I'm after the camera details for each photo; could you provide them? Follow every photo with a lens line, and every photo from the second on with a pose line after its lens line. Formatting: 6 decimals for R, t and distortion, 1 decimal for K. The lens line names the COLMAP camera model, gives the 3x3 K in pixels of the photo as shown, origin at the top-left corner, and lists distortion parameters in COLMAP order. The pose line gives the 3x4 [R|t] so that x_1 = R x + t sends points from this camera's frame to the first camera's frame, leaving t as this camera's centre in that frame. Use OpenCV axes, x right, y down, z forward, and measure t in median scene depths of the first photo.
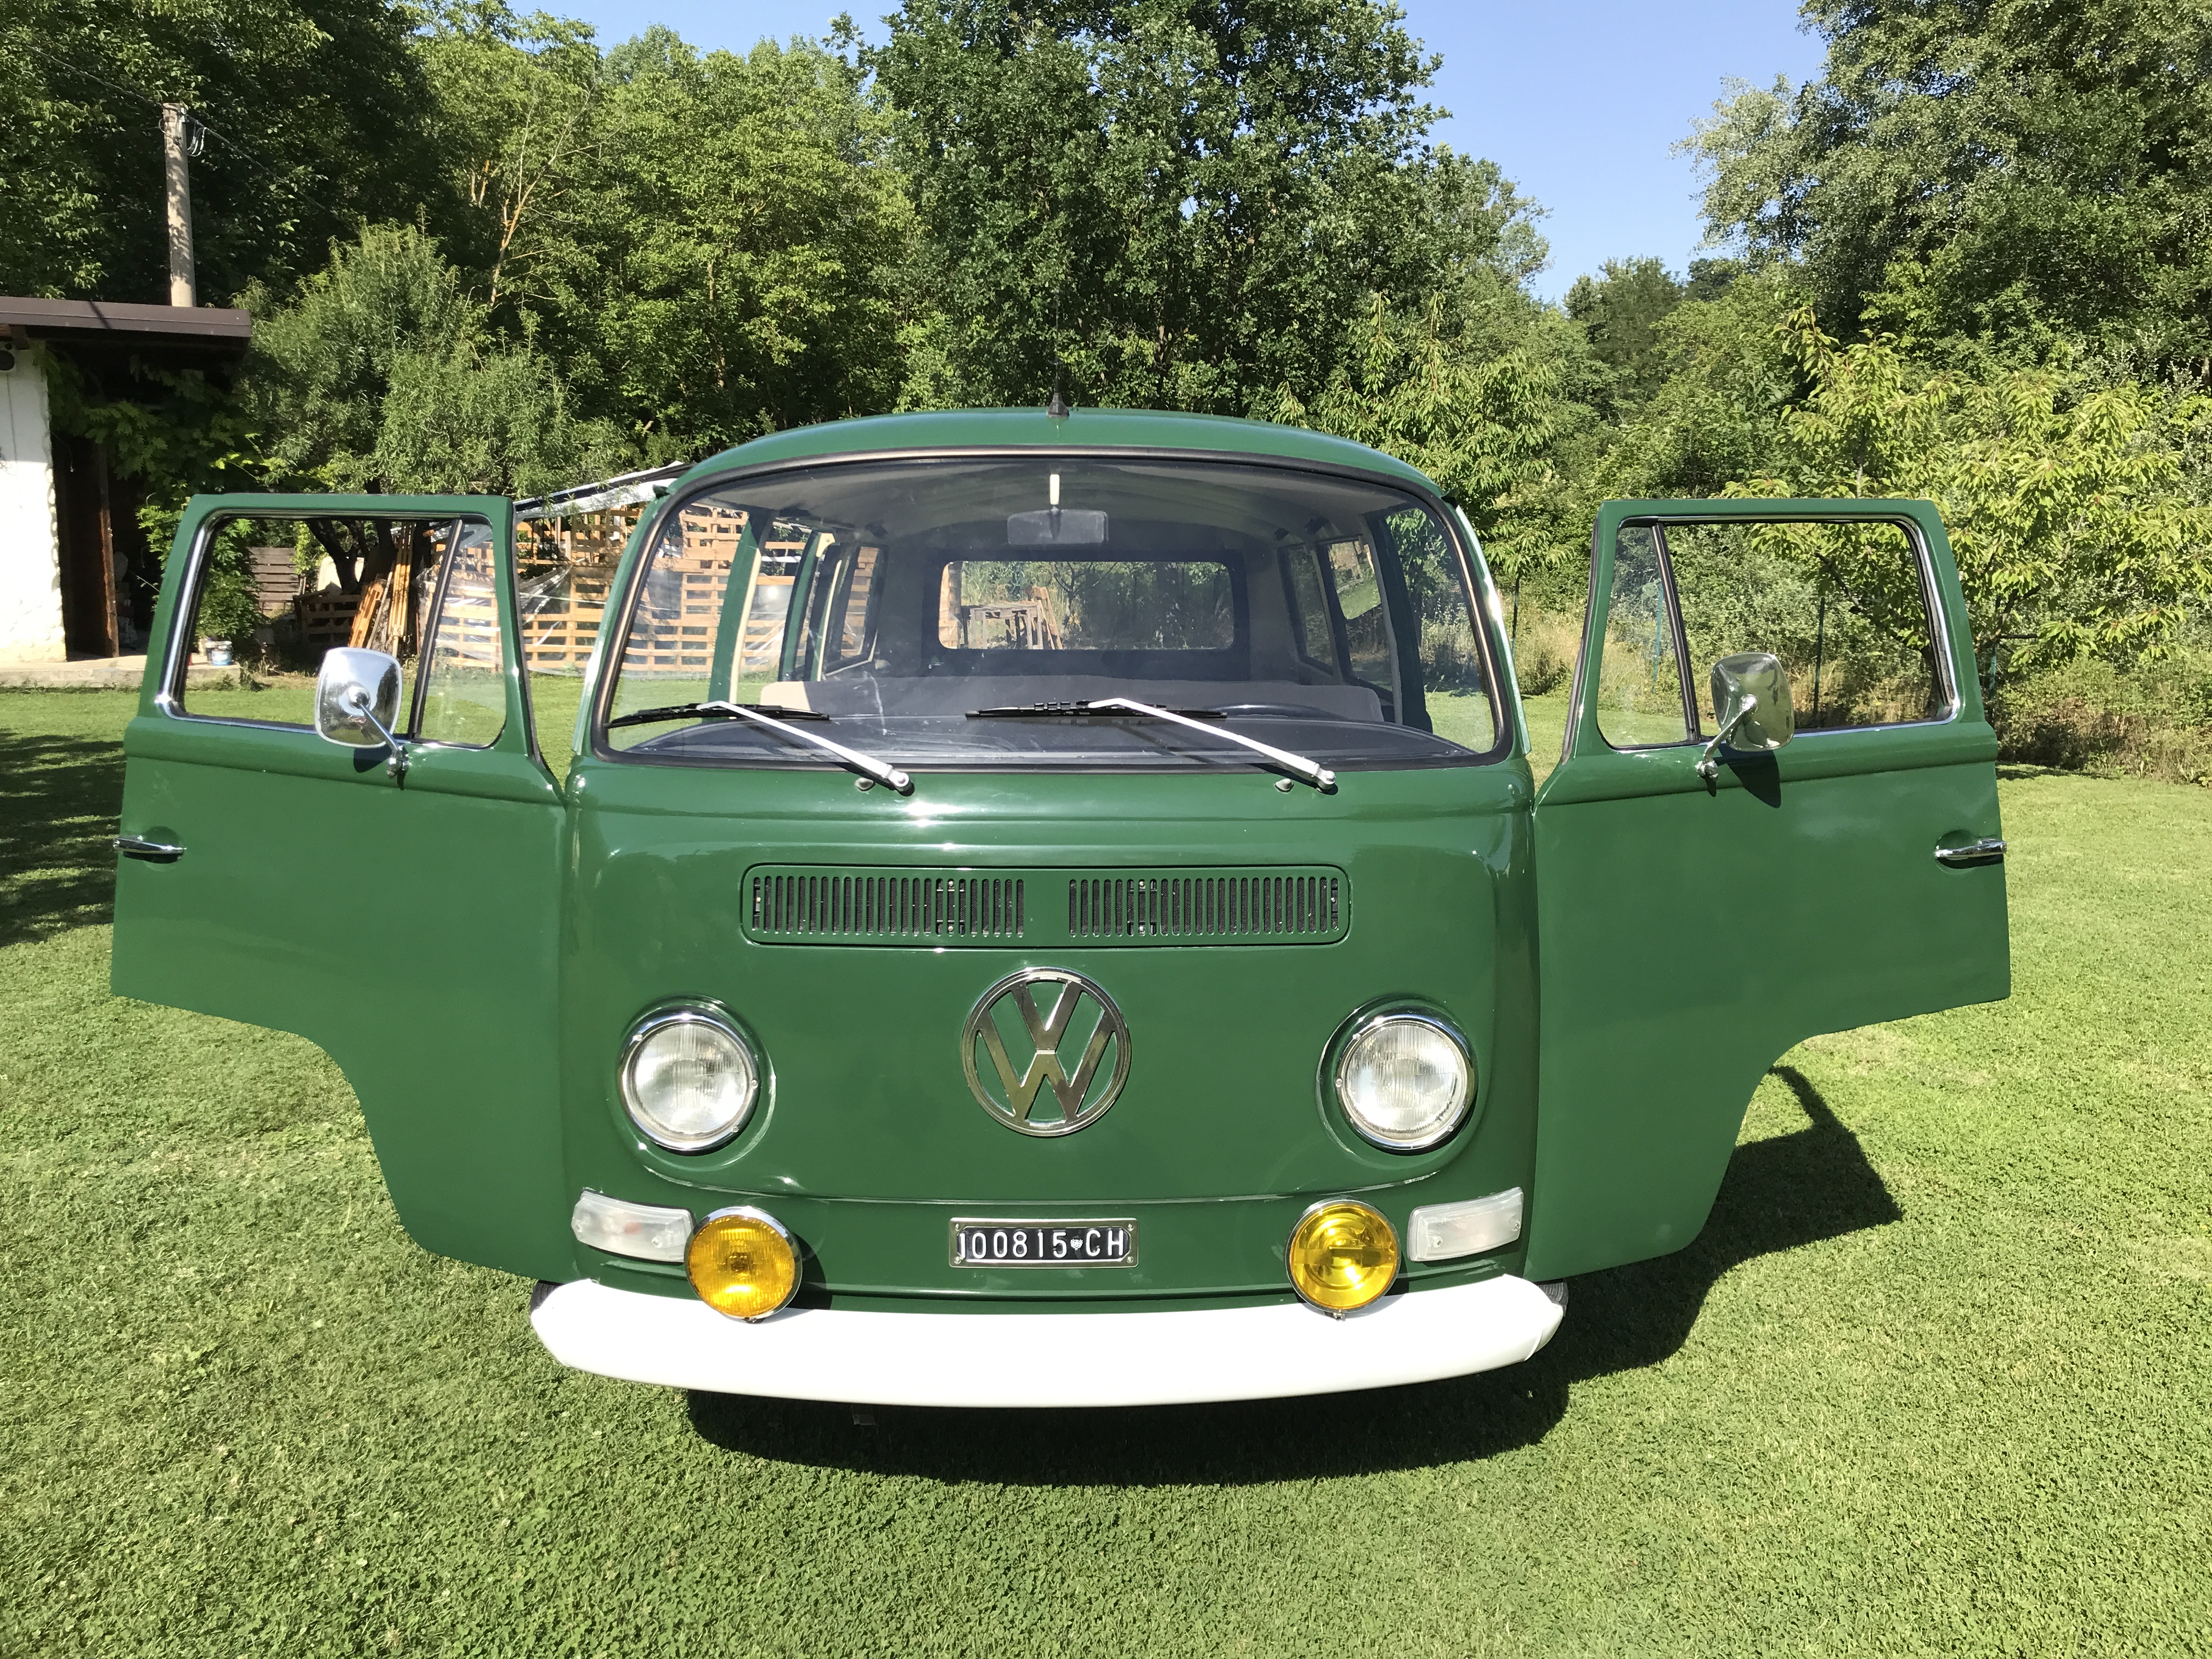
lens RADIAL K [[1769.9, 0, 1114.4], [0, 1769.9, 825.4], [0, 0, 1]] dist [-0.008700, 0.003892]
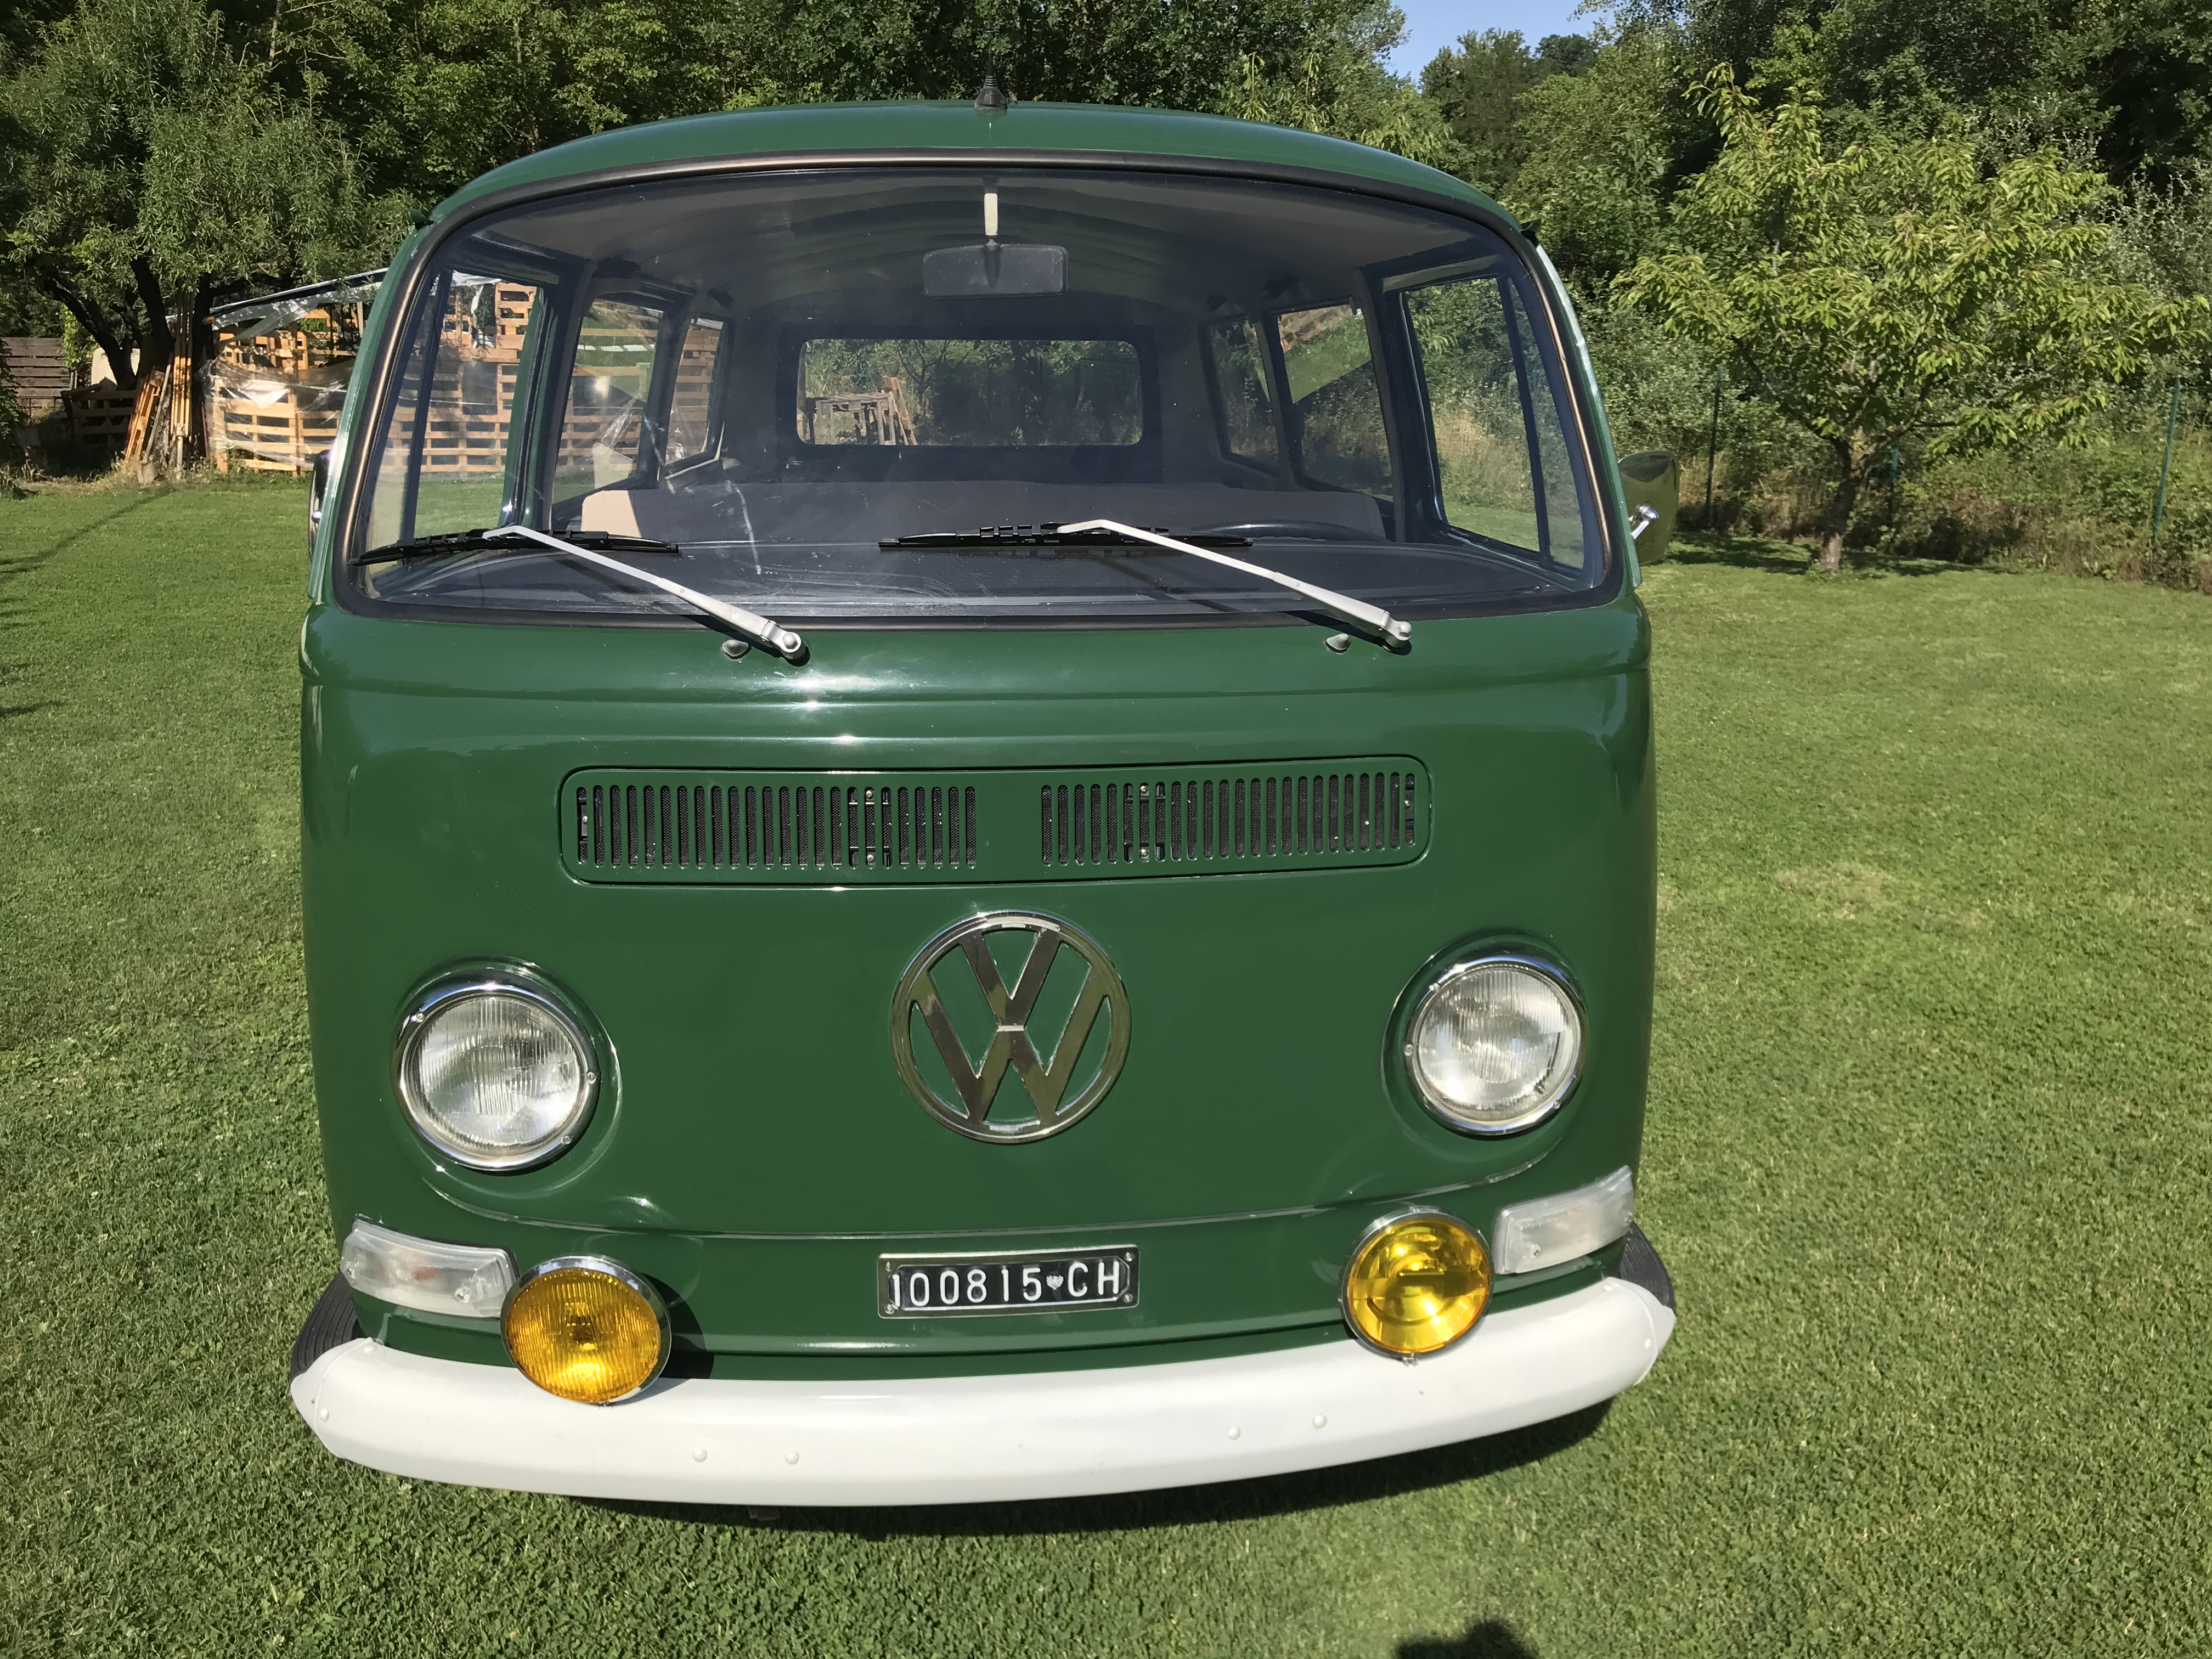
lens RADIAL K [[1766.0, 0, 1102.6], [0, 1766.0, 809.9], [0, 0, 1]] dist [0.035282, -0.052164]
pose [[0.996904, -0.022848, 0.075236, -0.011650], [0.014939, 0.994458, 0.104065, -0.006883], [-0.077197, -0.102619, 0.991721, 0.066964]]
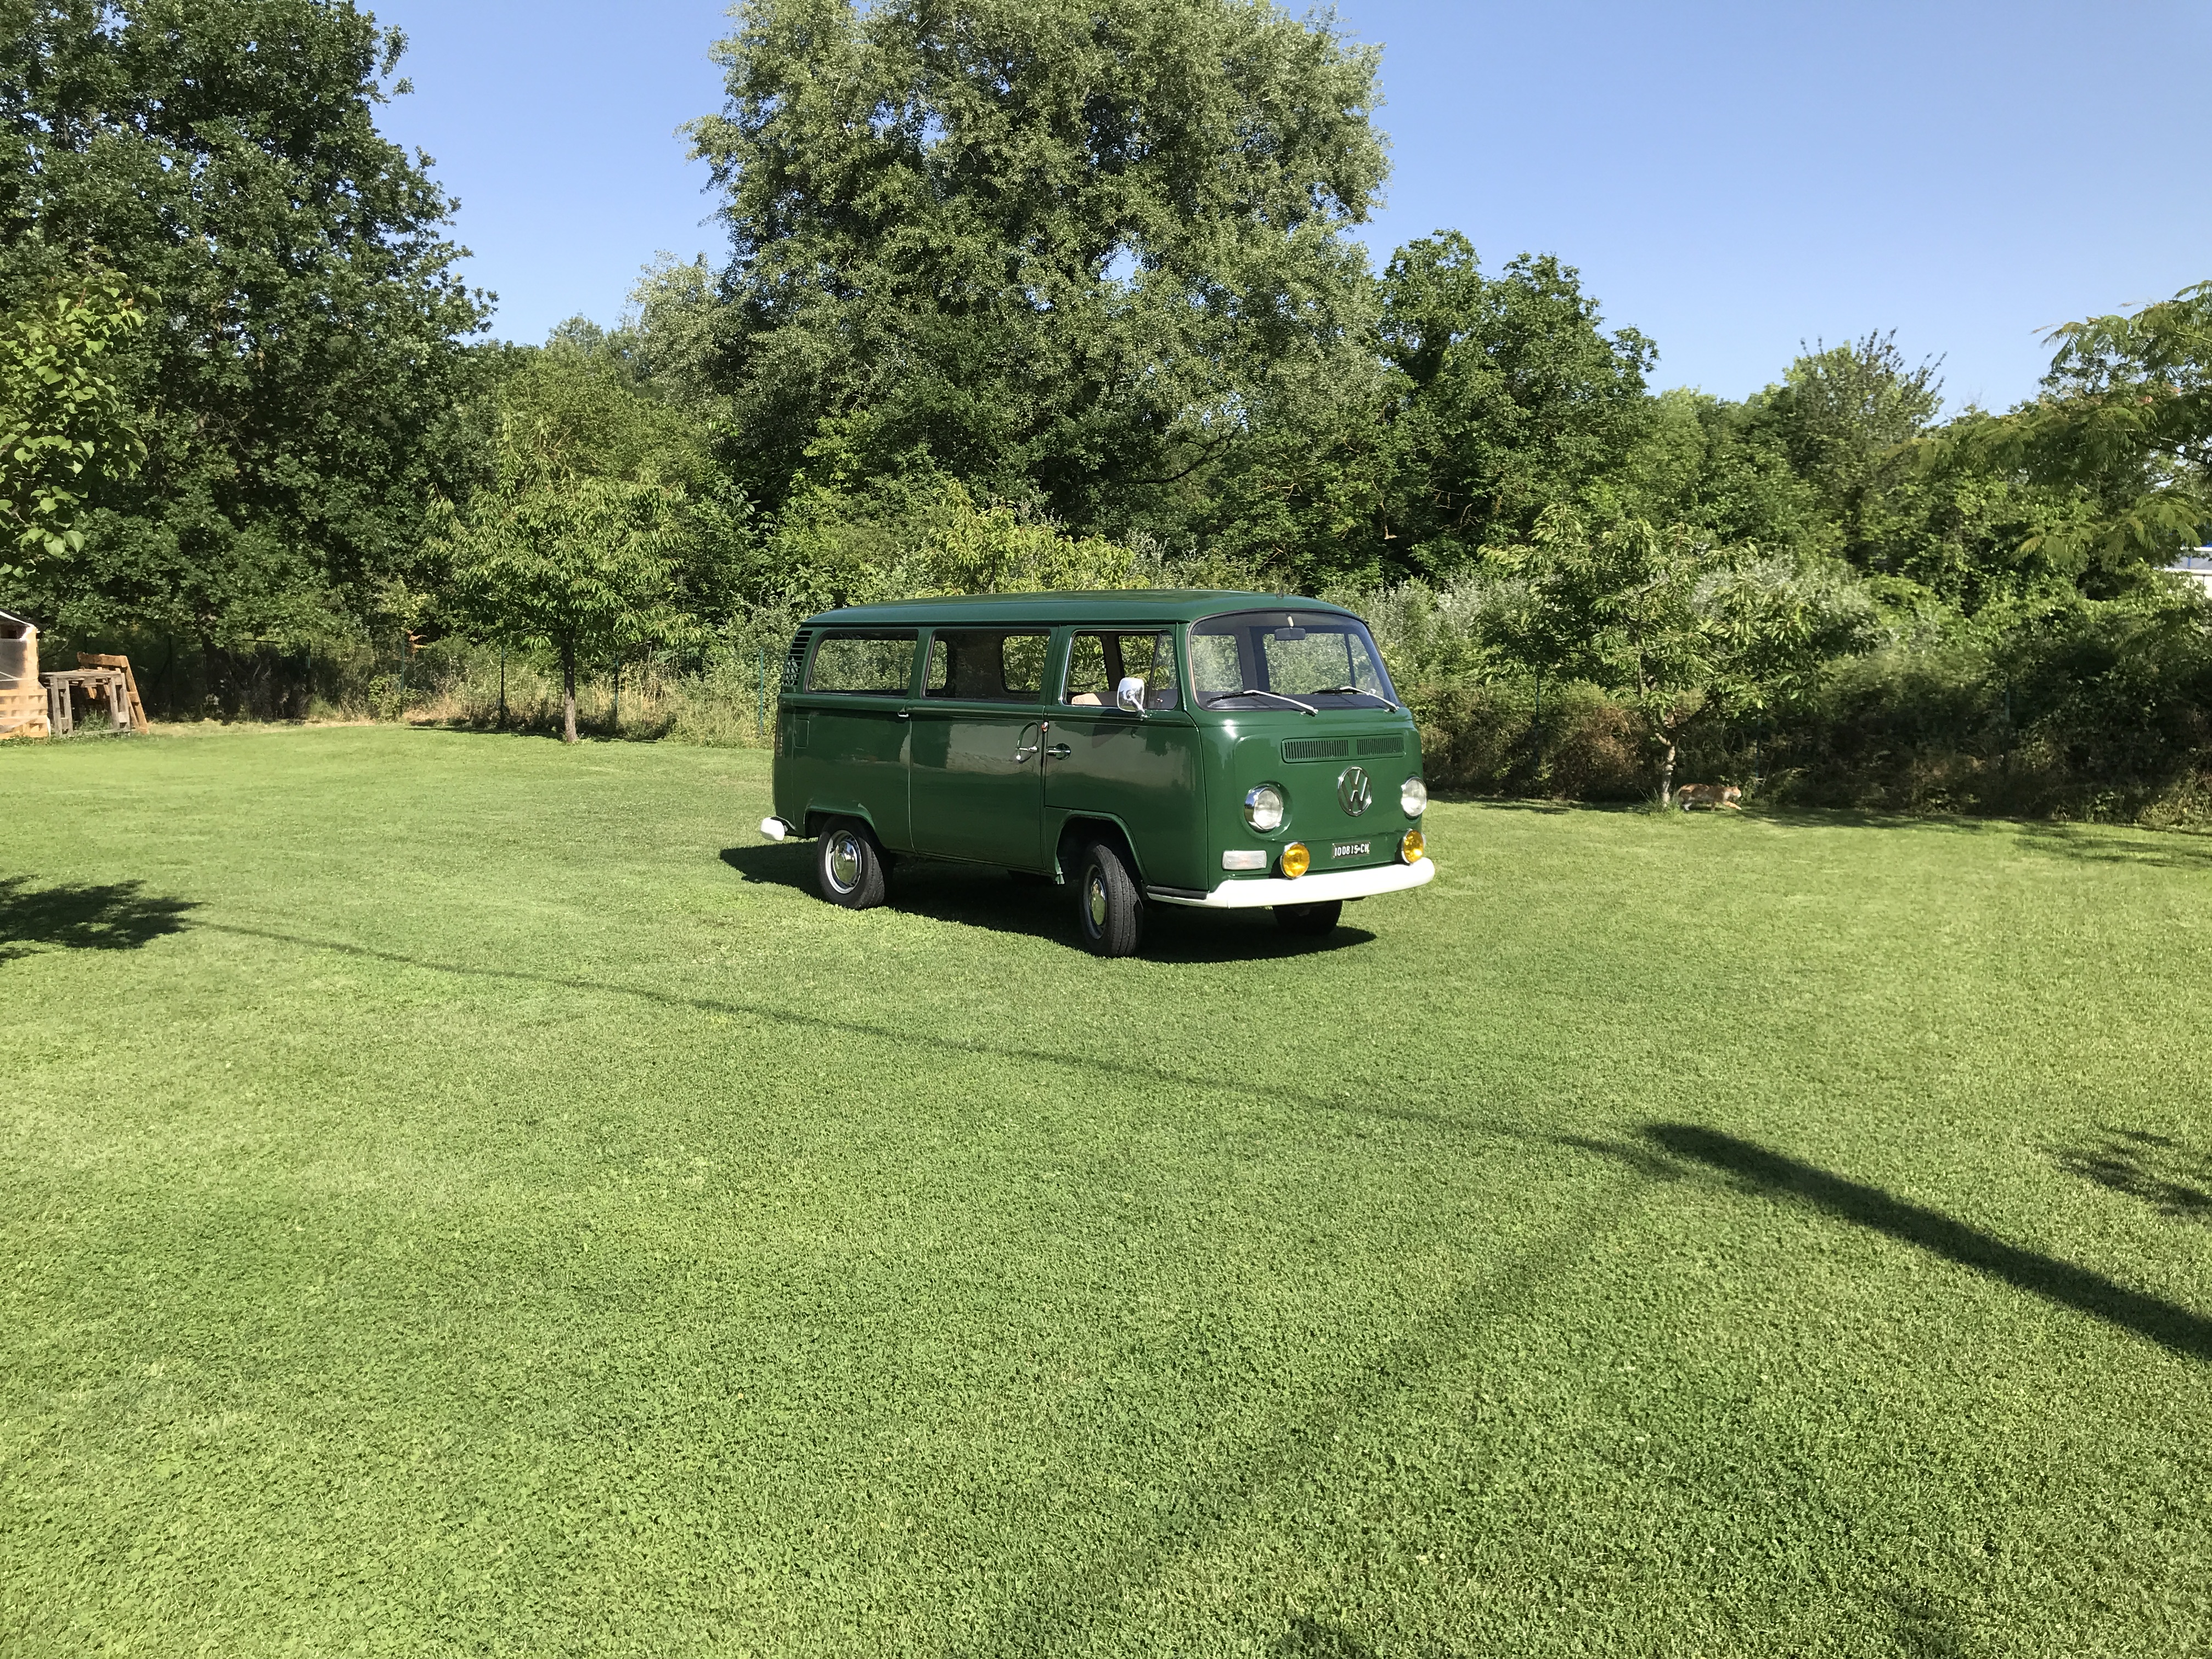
lens RADIAL K [[1721.9, 0, 1063.9], [0, 1721.9, 905.8], [0, 0, 1]] dist [0.005170, -0.076473]
pose [[0.771709, -0.088811, 0.629744, -0.568715], [0.082869, 0.995802, 0.038884, 0.038093], [-0.630554, 0.022179, 0.775829, -0.266987]]
